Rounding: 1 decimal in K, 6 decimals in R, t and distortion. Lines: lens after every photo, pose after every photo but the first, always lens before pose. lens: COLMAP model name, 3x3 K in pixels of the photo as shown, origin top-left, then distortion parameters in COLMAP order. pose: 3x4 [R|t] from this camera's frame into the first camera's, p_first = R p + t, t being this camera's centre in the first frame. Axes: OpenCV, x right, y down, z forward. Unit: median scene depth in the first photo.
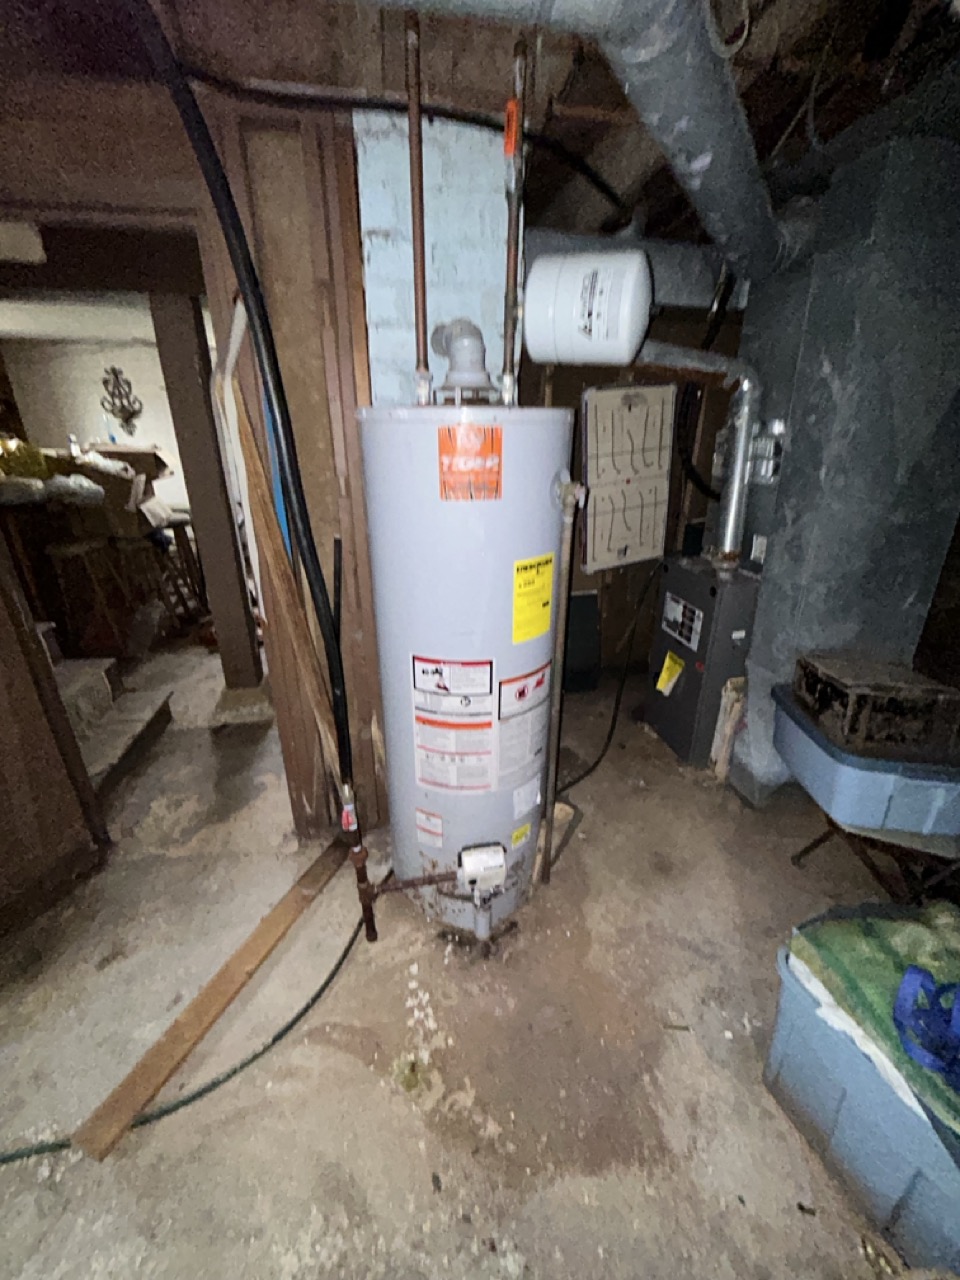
lens RADIAL K [[520.5, 0, 477.4], [0, 520.5, 642.1], [0, 0, 1]] dist [-0.003744, 0.001616]
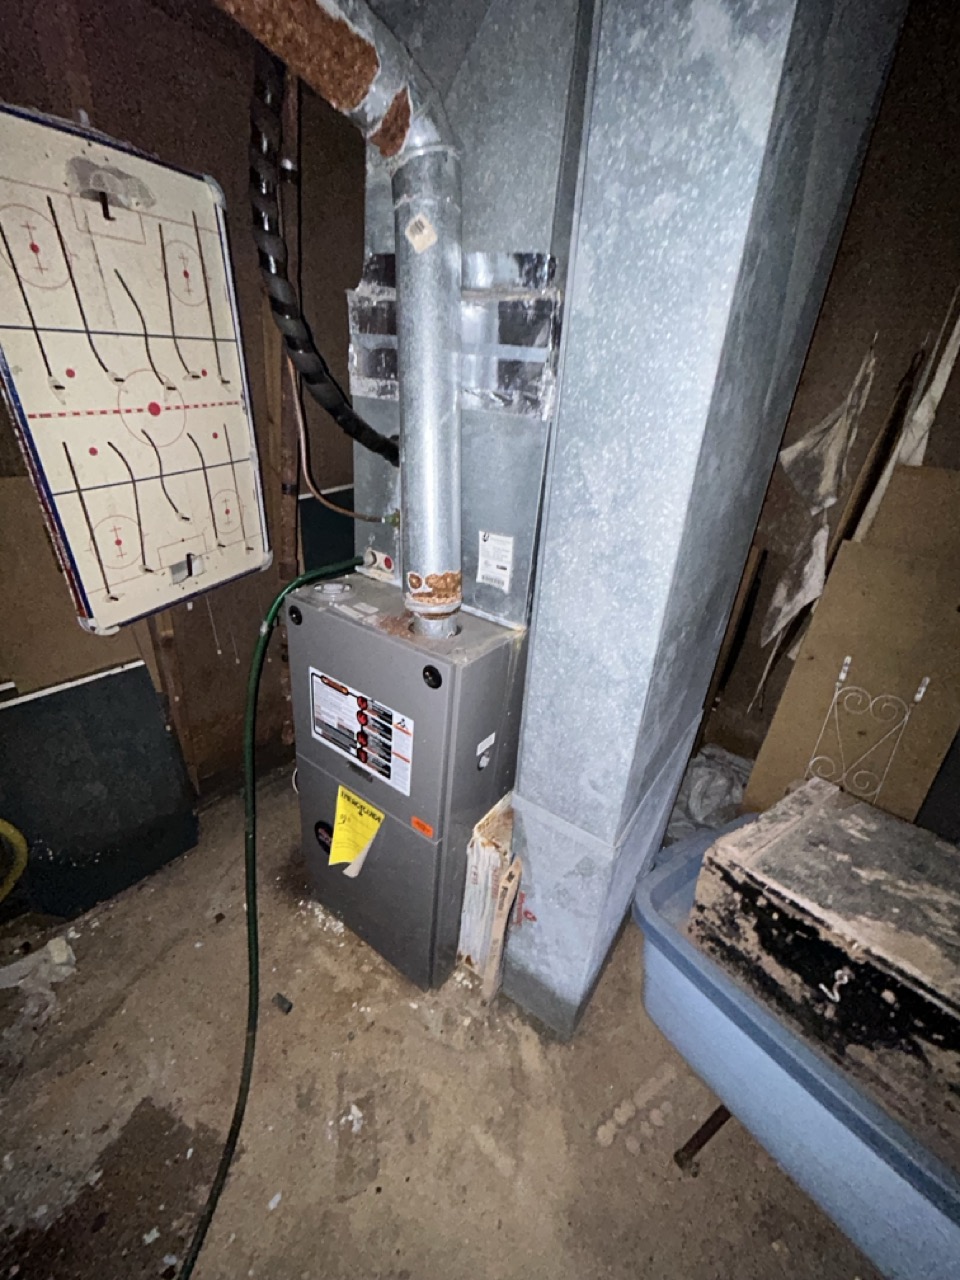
lens RADIAL K [[520.5, 0, 483.3], [0, 520.5, 634.0], [0, 0, 1]] dist [-0.003744, 0.001616]
pose [[0.723274, -0.213221, 0.656819, 0.194982], [0.178451, 0.976542, 0.120505, -0.156220], [-0.667105, 0.030052, 0.744357, 0.597371]]
